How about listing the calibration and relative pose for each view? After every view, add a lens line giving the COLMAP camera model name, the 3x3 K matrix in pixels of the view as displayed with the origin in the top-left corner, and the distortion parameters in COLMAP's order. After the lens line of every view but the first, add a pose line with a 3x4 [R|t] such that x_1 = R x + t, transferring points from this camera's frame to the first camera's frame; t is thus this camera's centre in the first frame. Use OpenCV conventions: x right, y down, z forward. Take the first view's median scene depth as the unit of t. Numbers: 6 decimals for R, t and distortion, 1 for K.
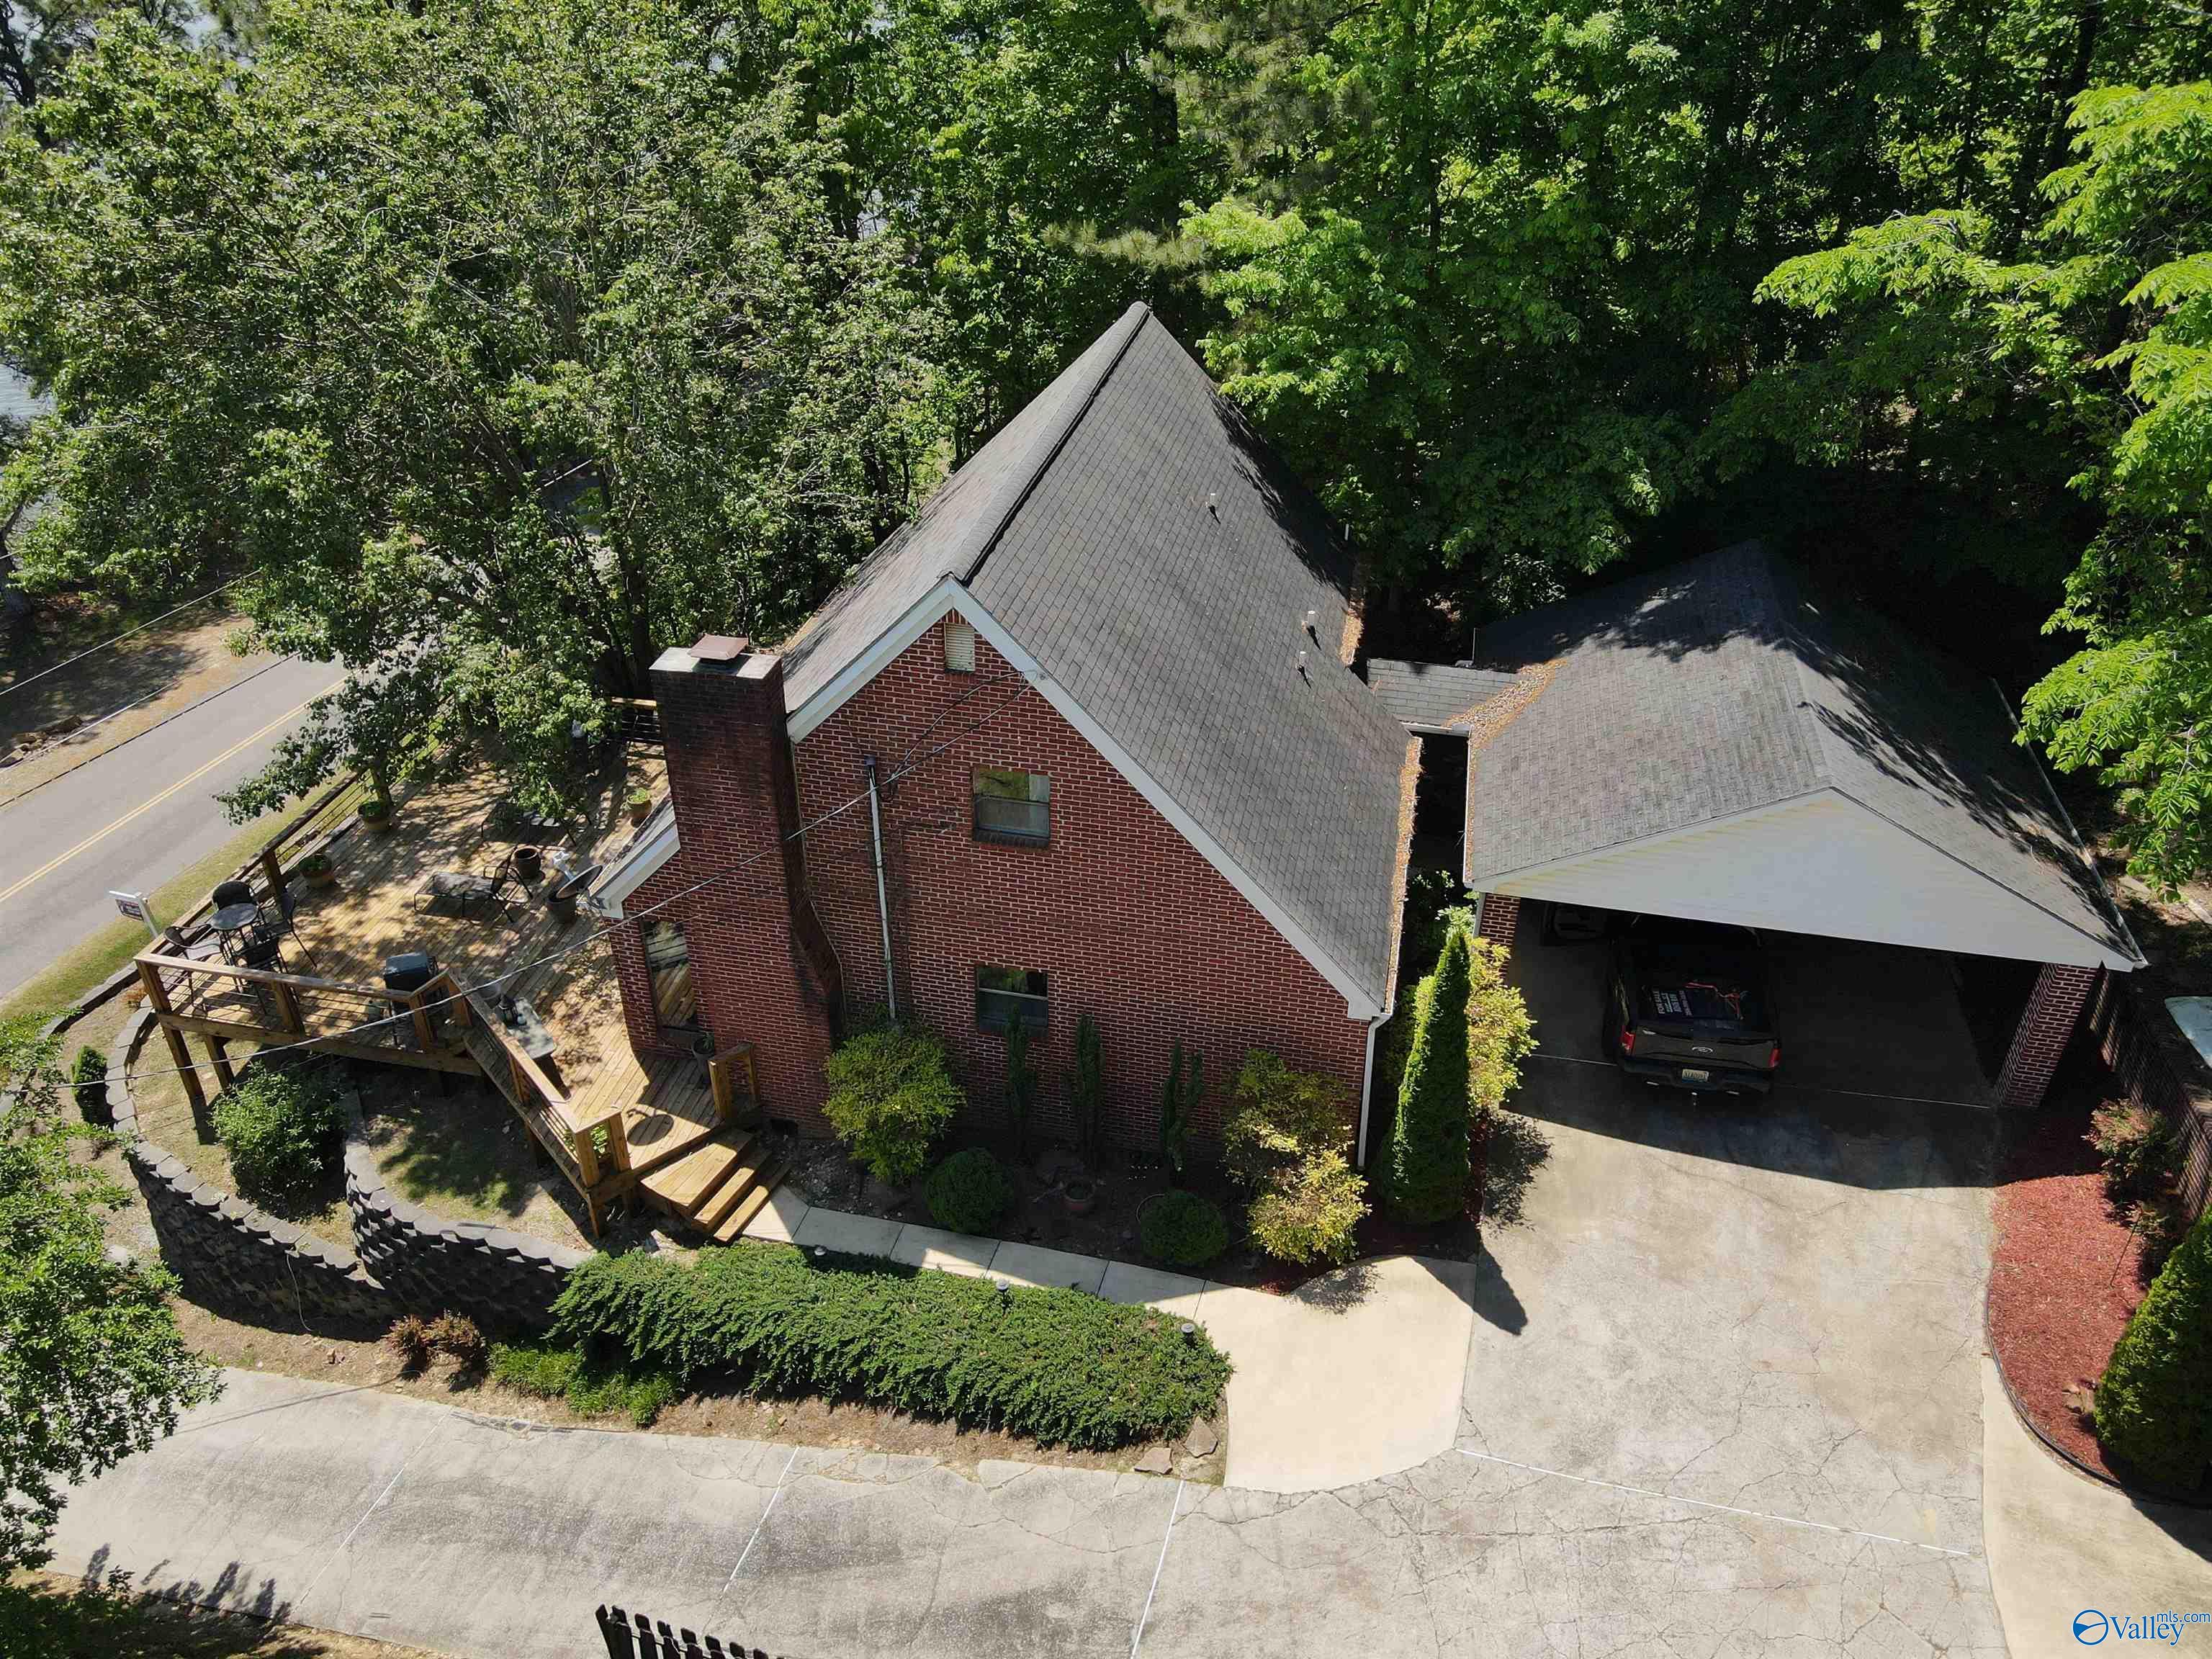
lens RADIAL K [[1628.6, 0, 1106.0], [0, 1628.6, 829.5], [0, 0, 1]] dist [-0.002536, 0.008581]
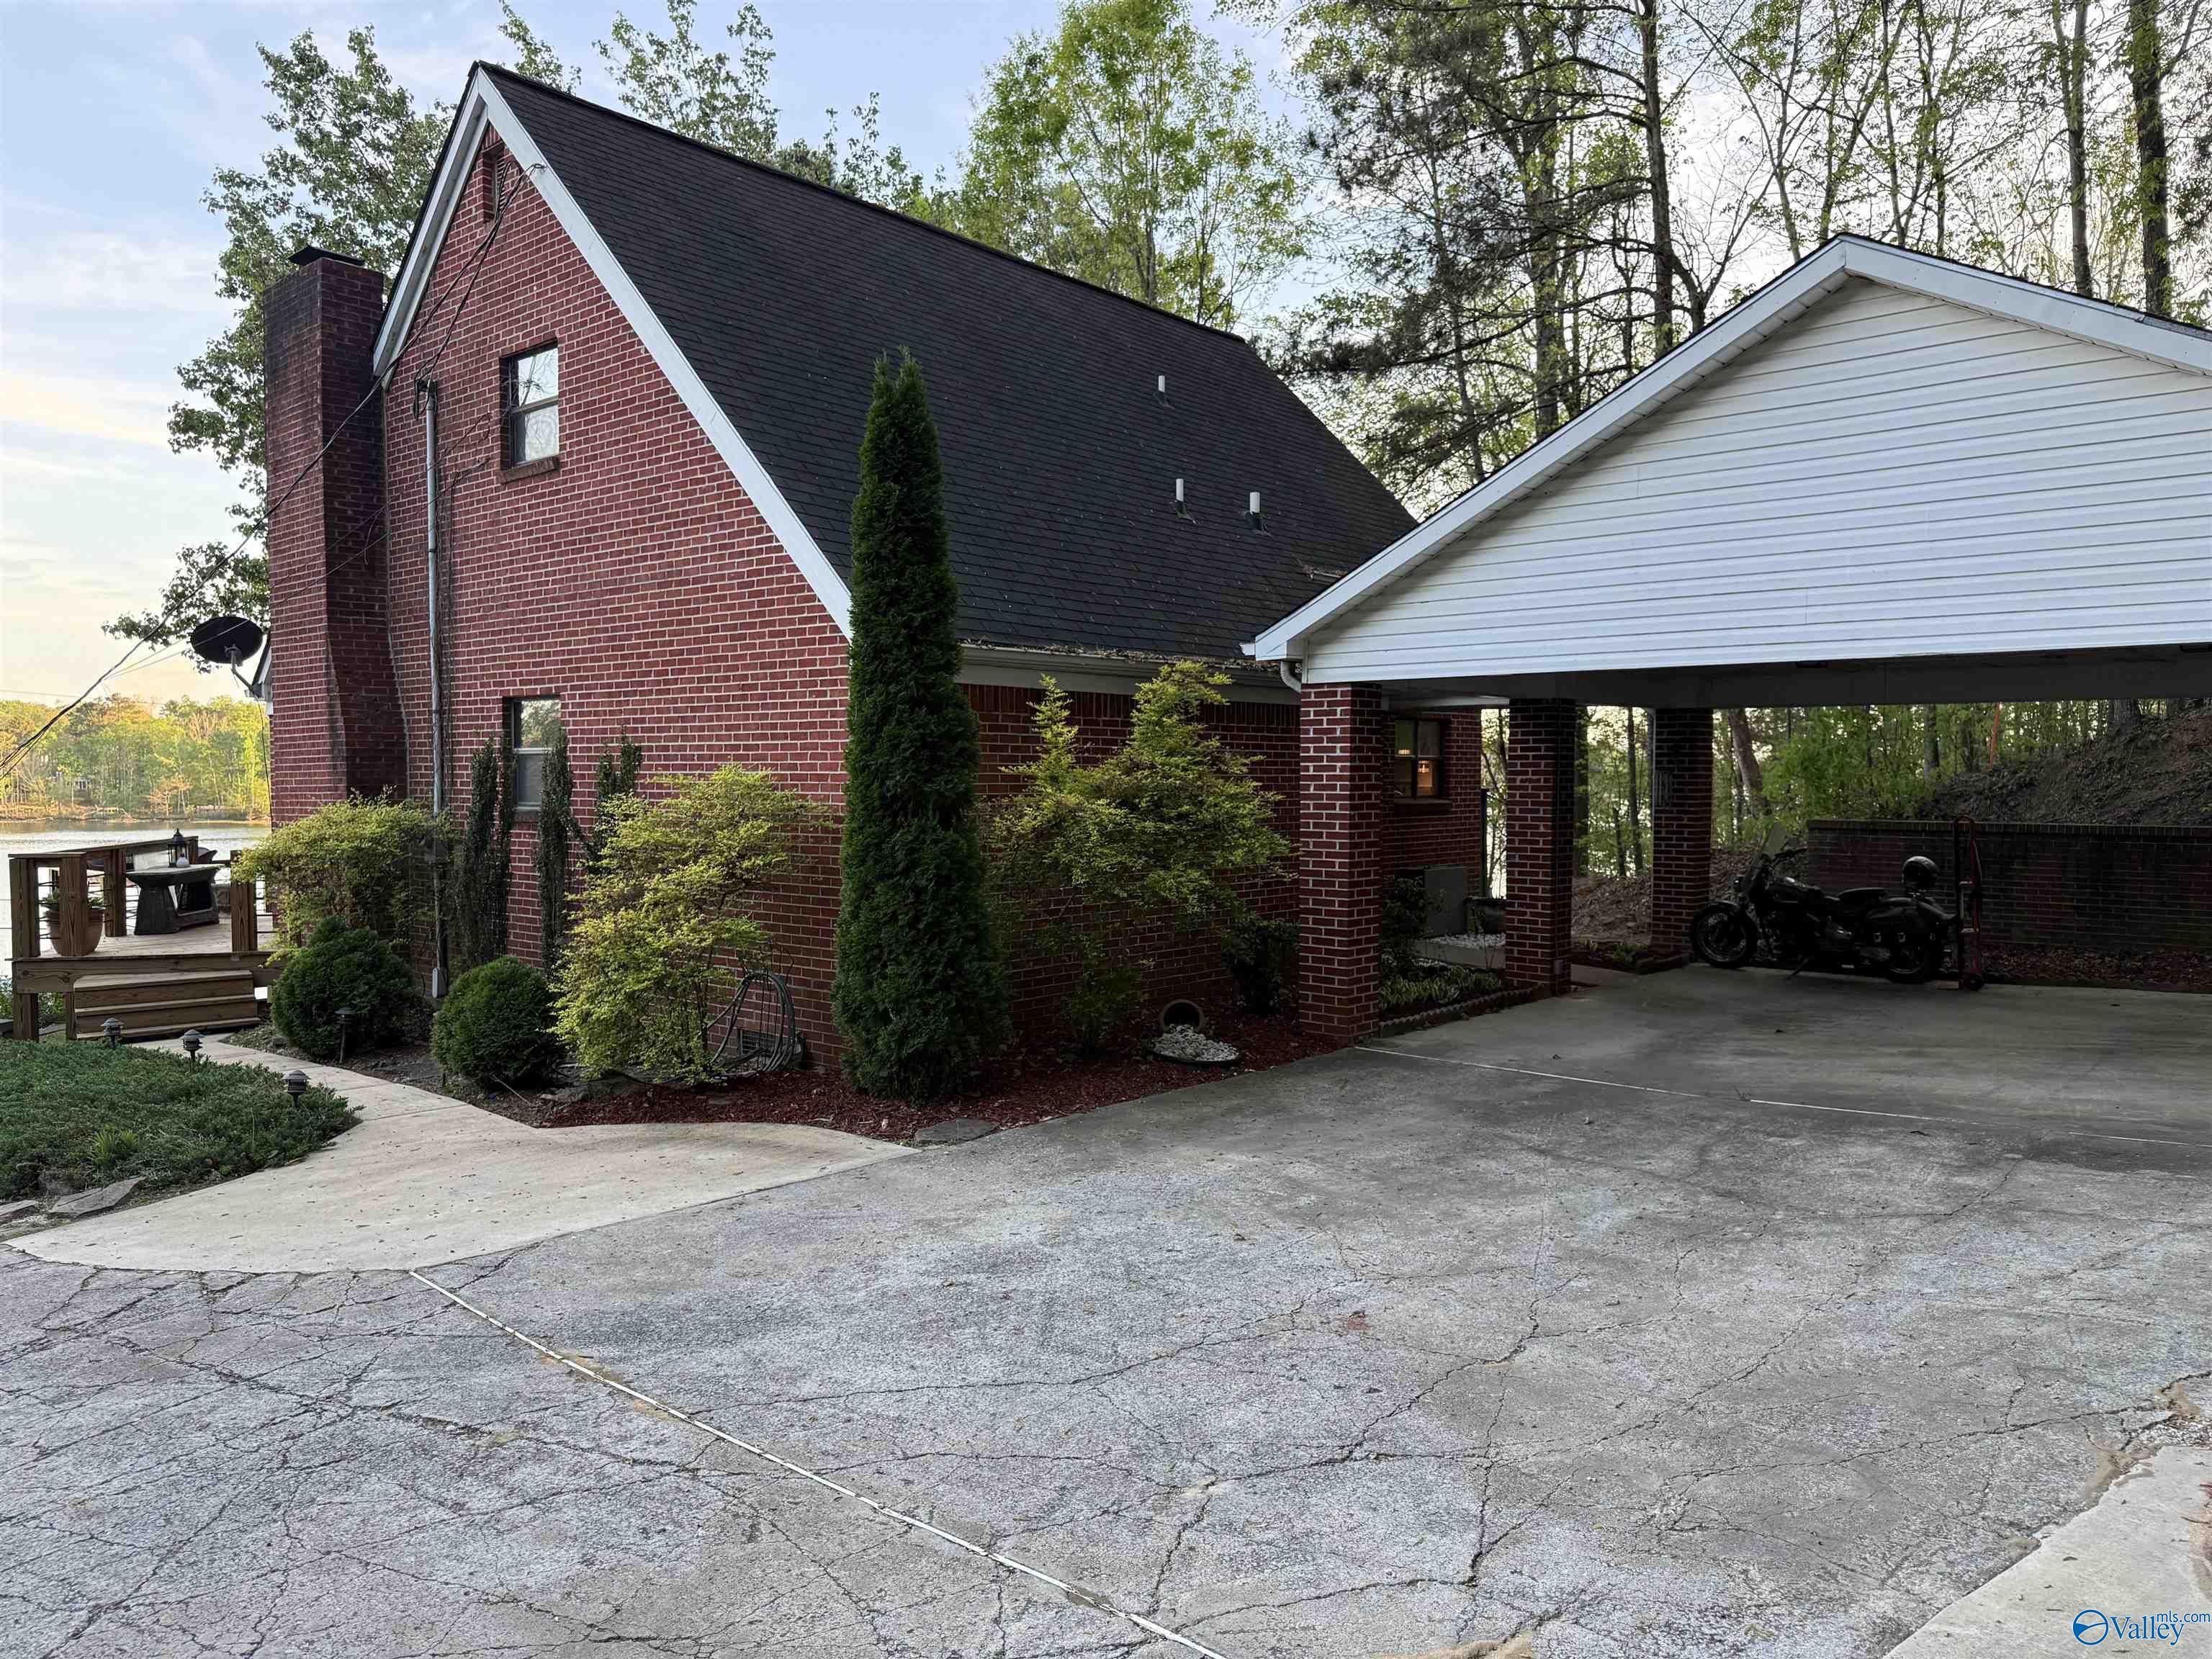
lens RADIAL K [[1557.1, 0, 1106.0], [0, 1557.1, 829.5], [0, 0, 1]] dist [0.001157, -0.042259]
pose [[0.886271, 0.027064, -0.462376, 0.458462], [-0.247597, 0.871363, -0.423583, 0.352683], [0.391434, 0.489892, 0.778965, 0.636499]]
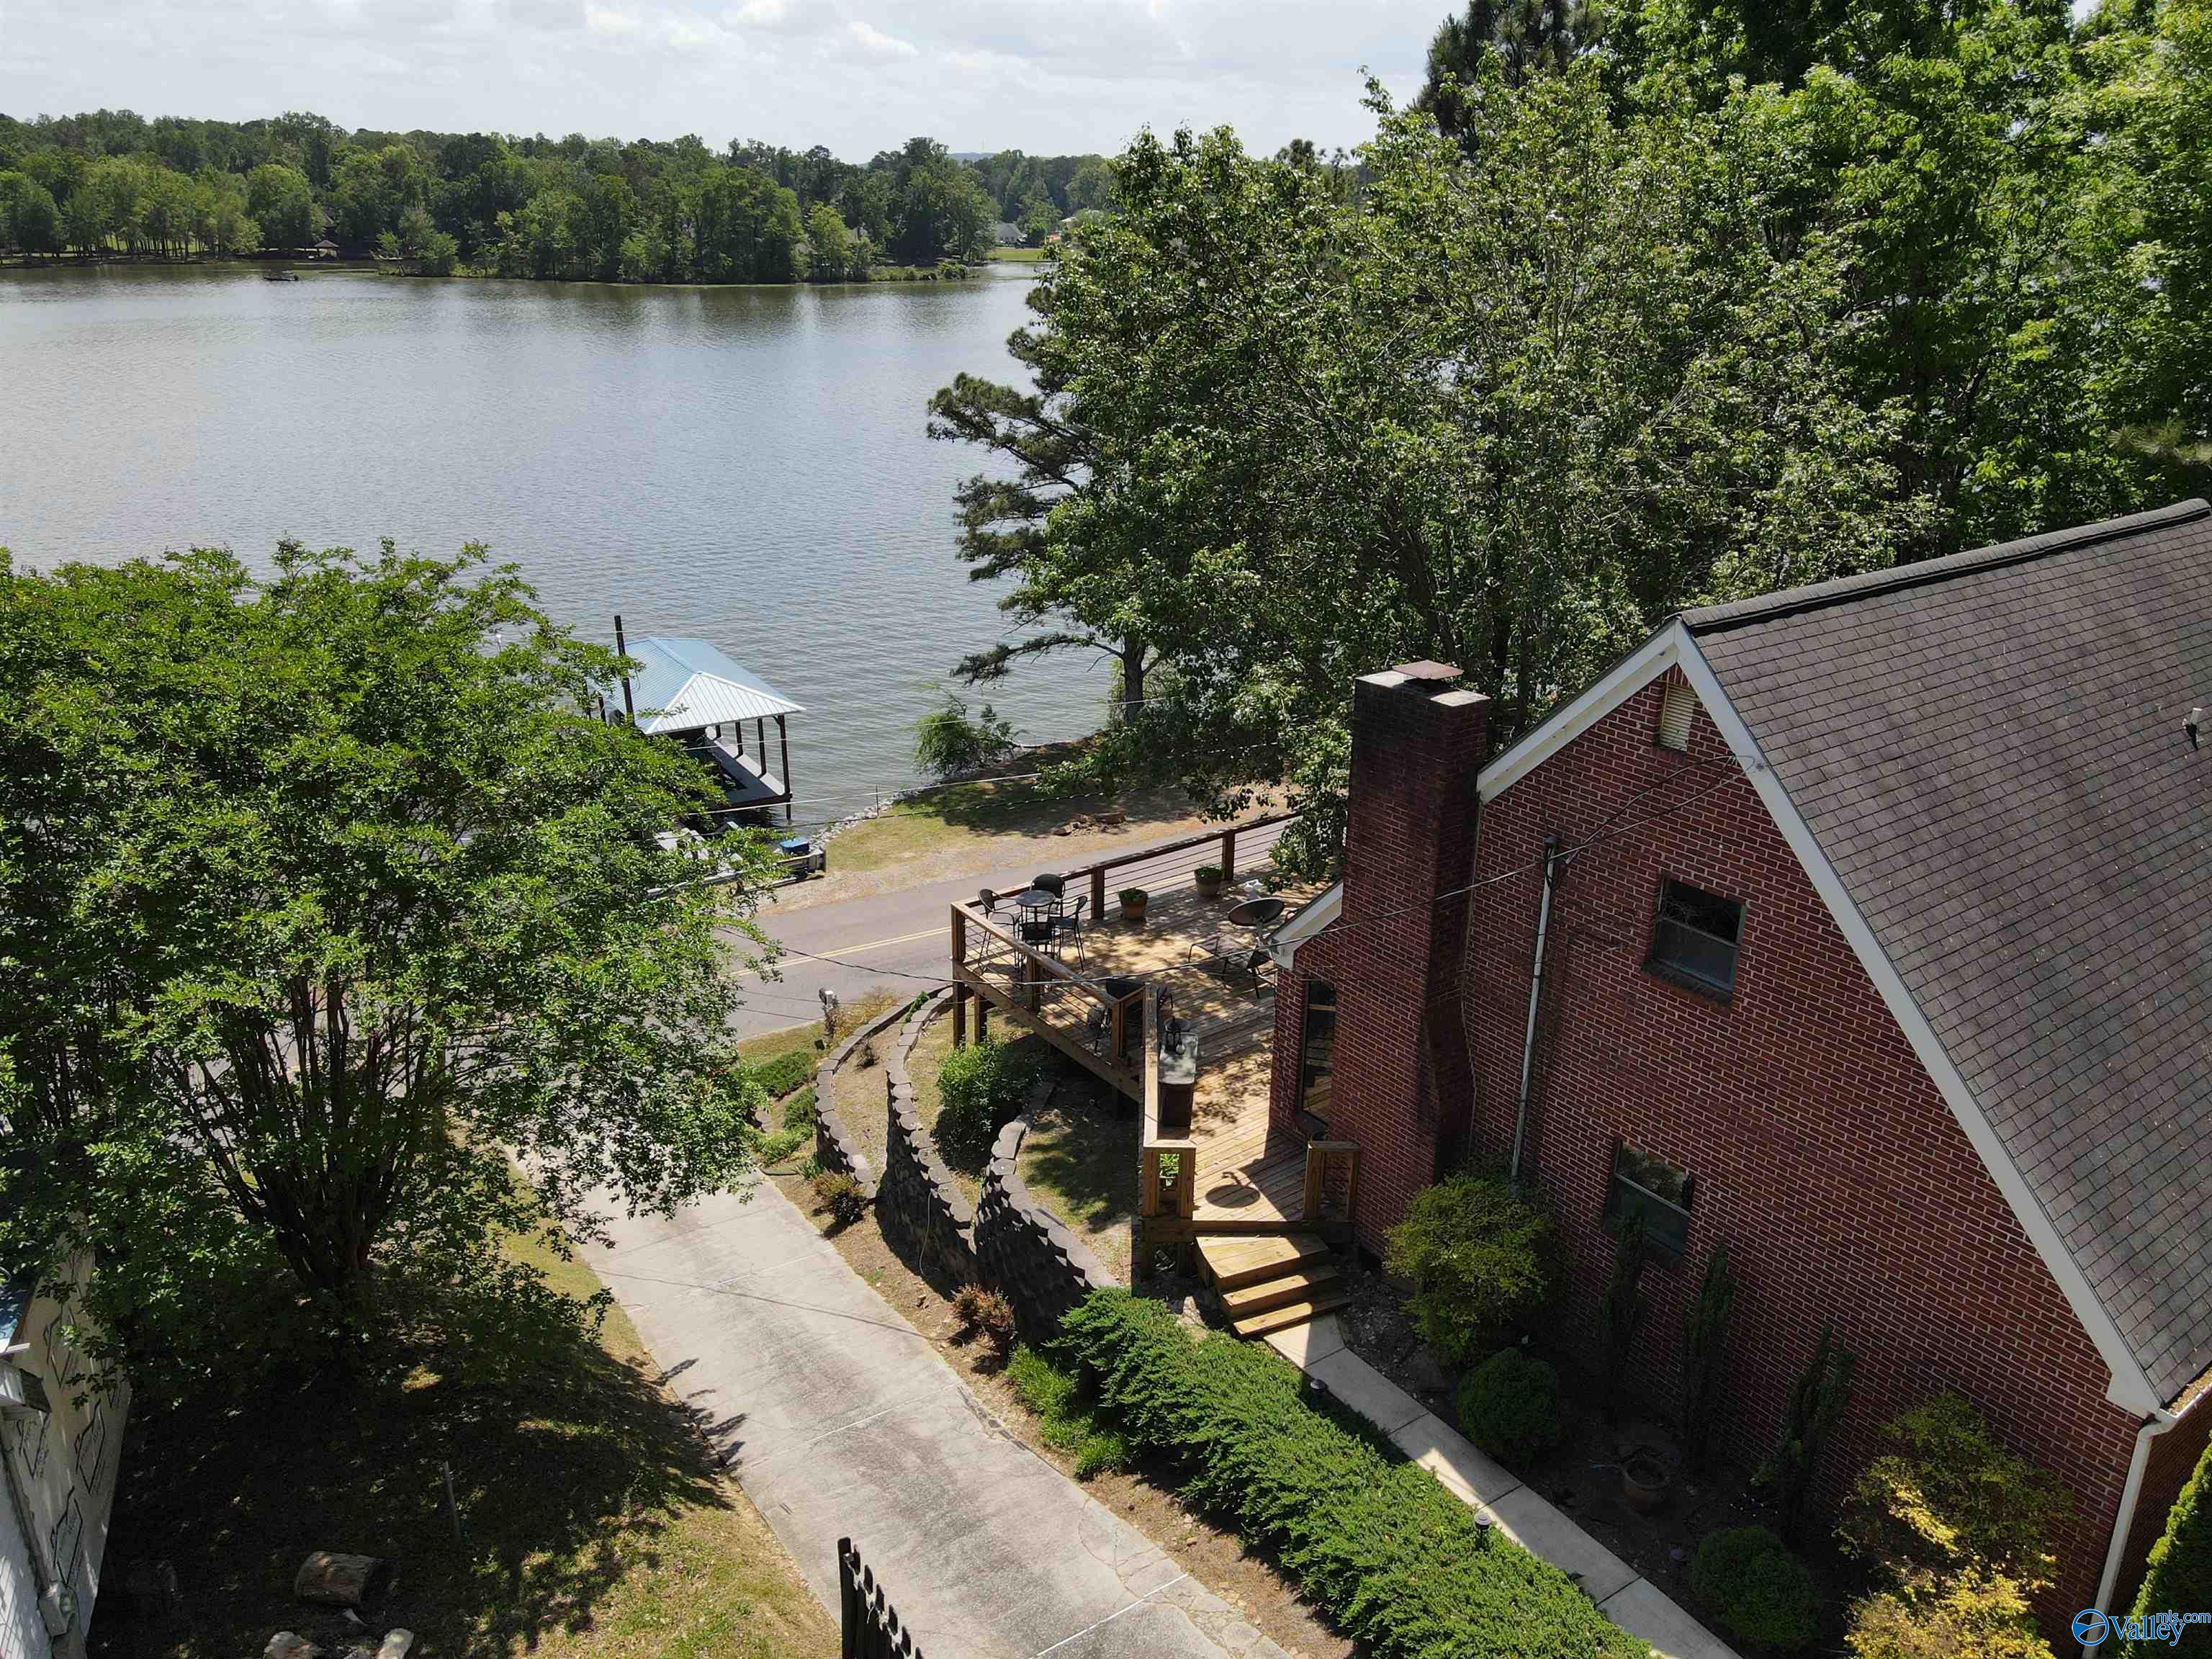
lens RADIAL K [[1628.6, 0, 1106.0], [0, 1628.6, 829.5], [0, 0, 1]] dist [-0.002536, 0.008581]
pose [[0.747124, 0.236893, -0.621038, 0.197879], [-0.367954, 0.925515, -0.089622, 0.108561], [0.553549, 0.295472, 0.778640, 0.198806]]
